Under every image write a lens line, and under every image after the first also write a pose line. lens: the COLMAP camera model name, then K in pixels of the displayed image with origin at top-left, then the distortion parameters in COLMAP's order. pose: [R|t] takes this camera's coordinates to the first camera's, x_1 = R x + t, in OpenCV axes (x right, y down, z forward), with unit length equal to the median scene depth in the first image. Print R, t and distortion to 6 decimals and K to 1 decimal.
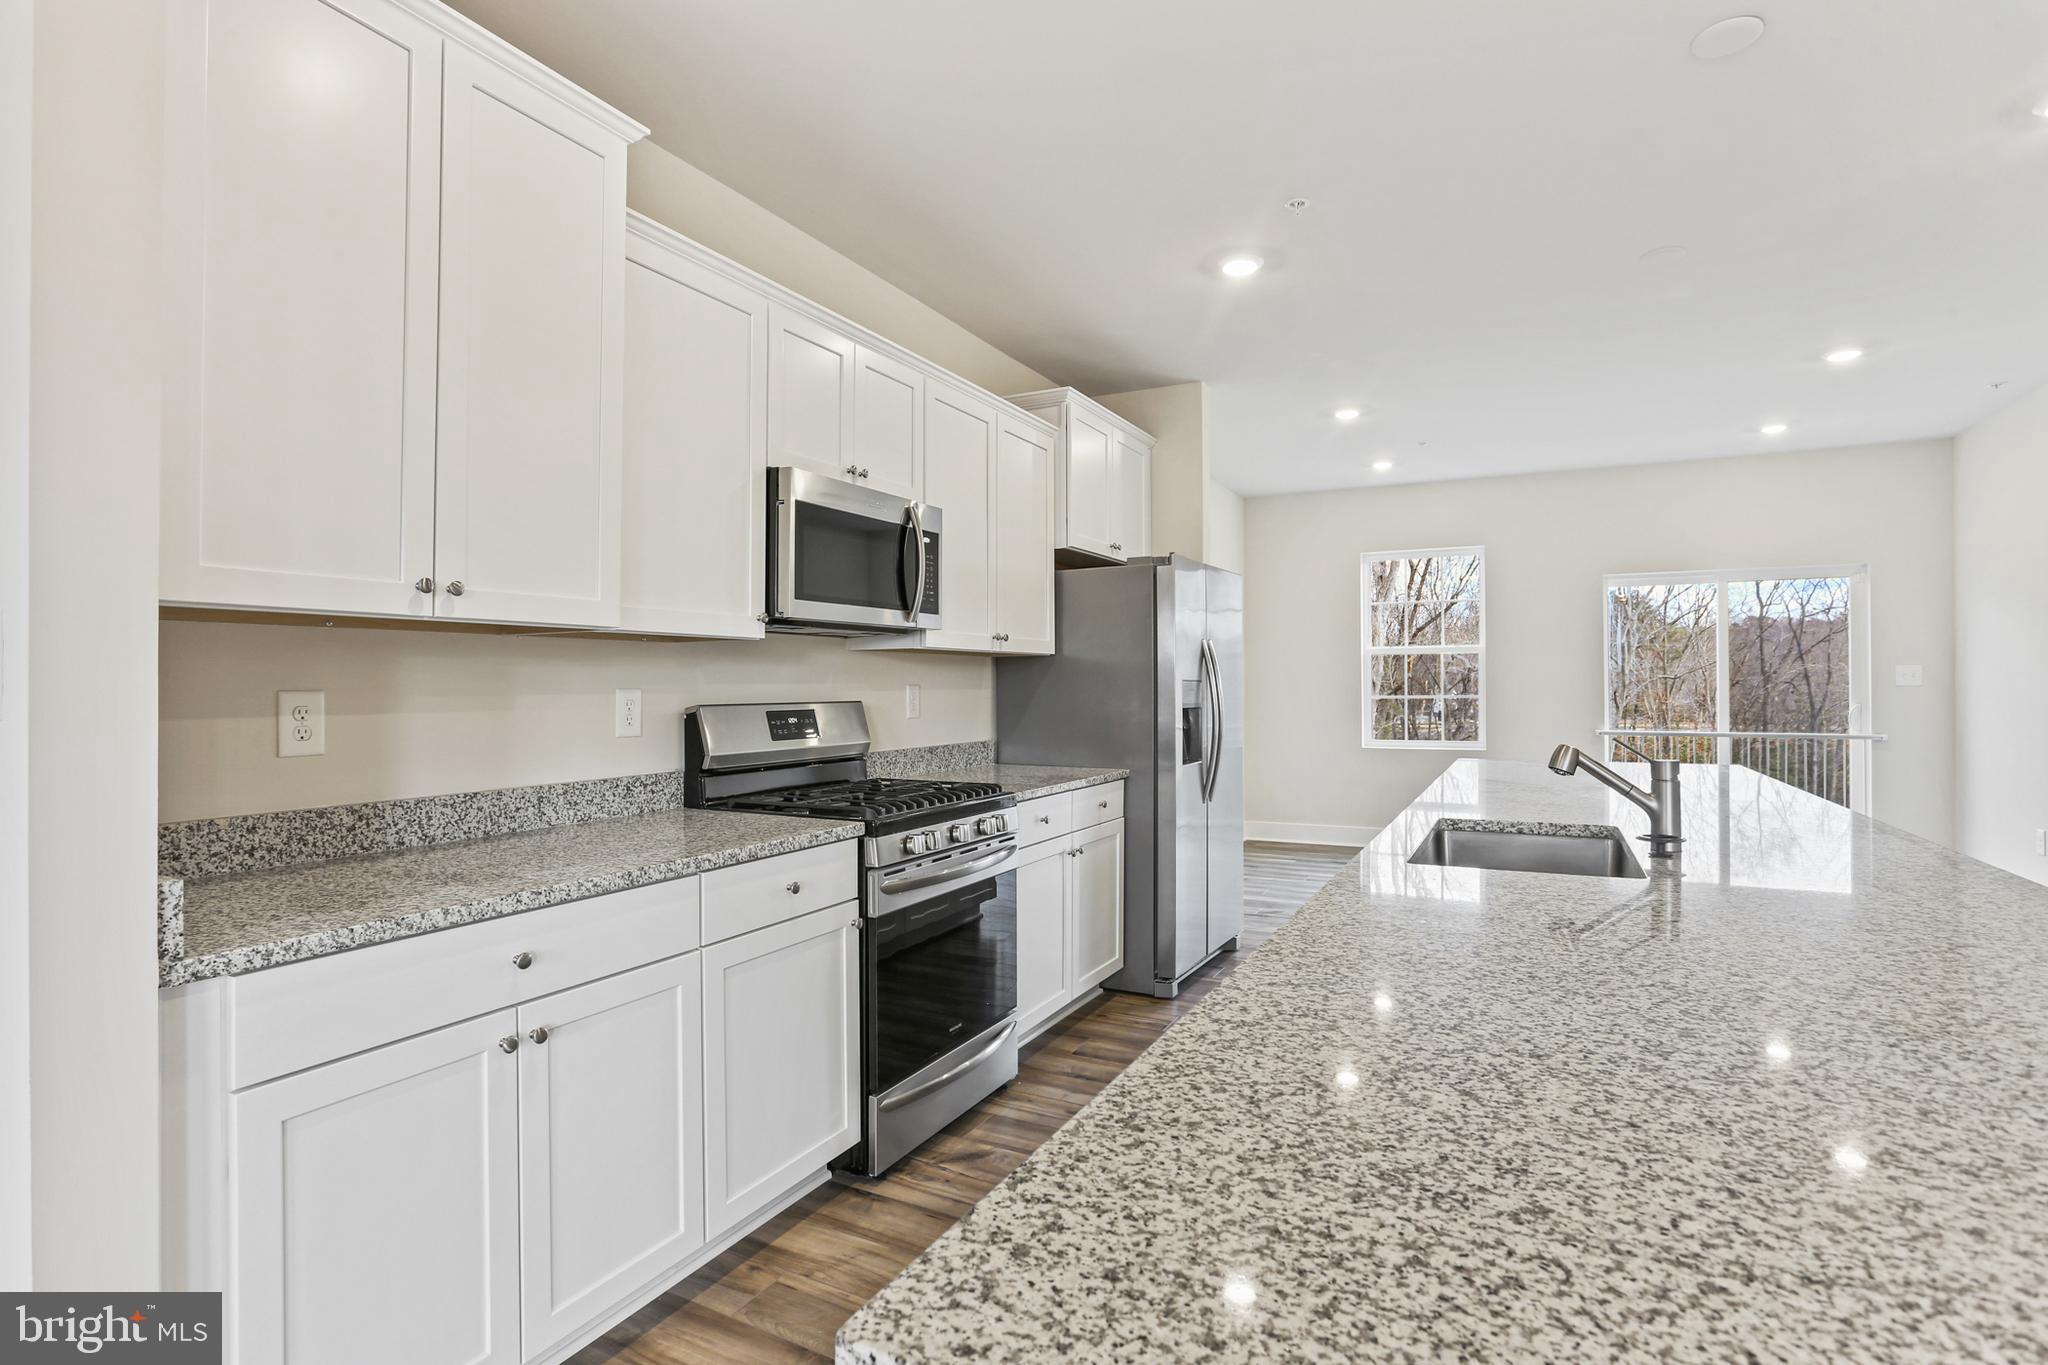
lens RADIAL K [[988.6, 0, 1022.4], [0, 988.6, 677.9], [0, 0, 1]] dist [-0.005936, -0.000006]
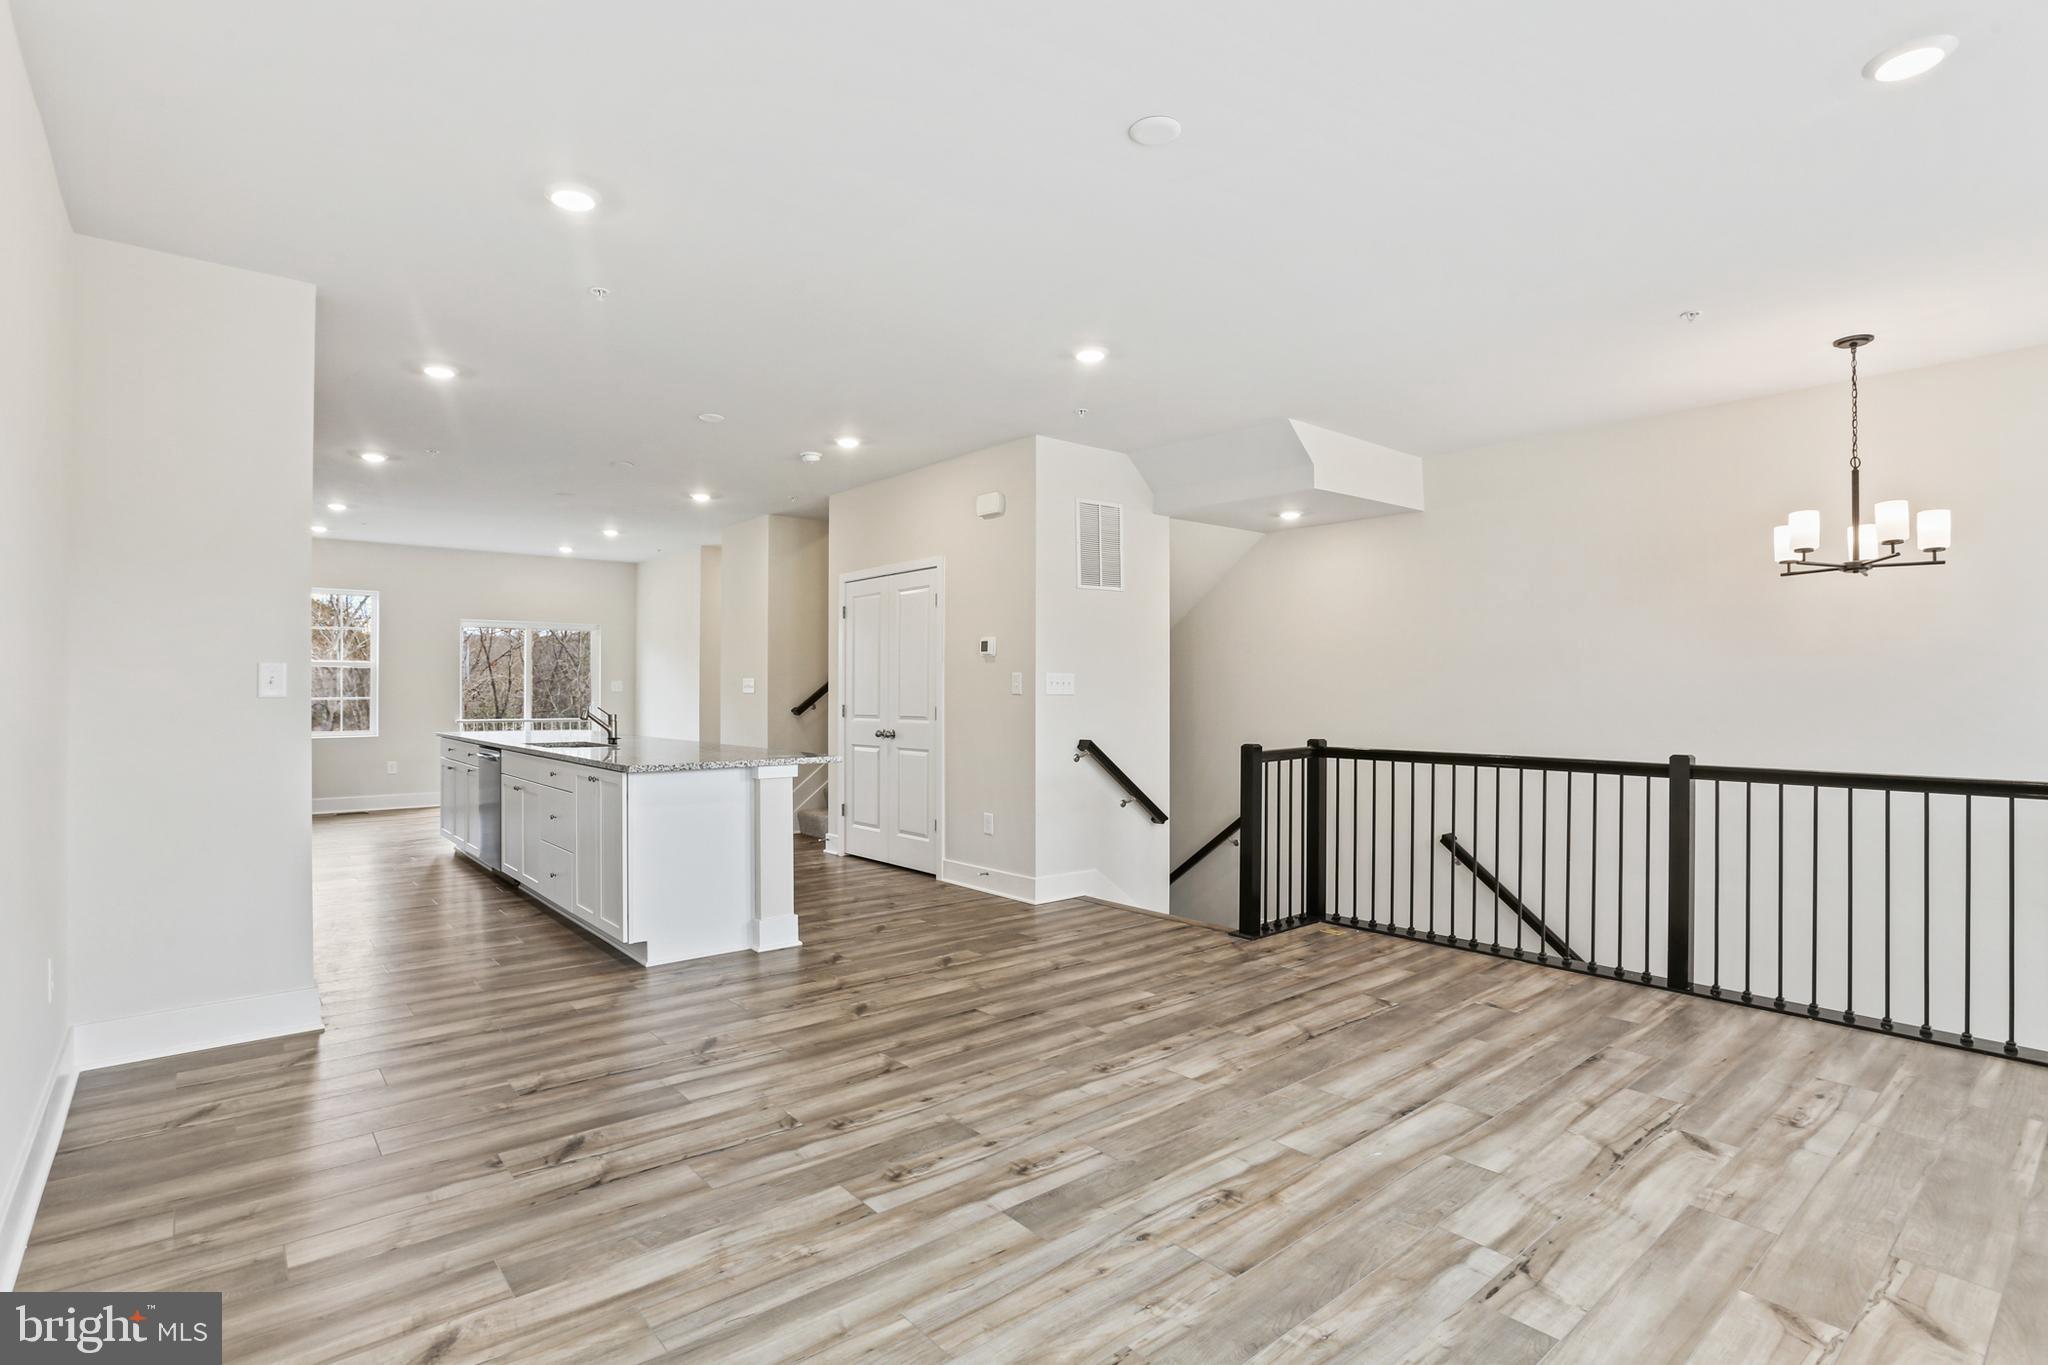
lens RADIAL K [[988.6, 0, 1025.5], [0, 988.6, 686.9], [0, 0, 1]] dist [-0.005936, -0.000006]
pose [[0.381486, 0.008800, 0.924333, -0.498335], [-0.011465, 0.999923, -0.004788, -0.000694], [-0.924304, -0.008771, 0.381557, -0.404012]]
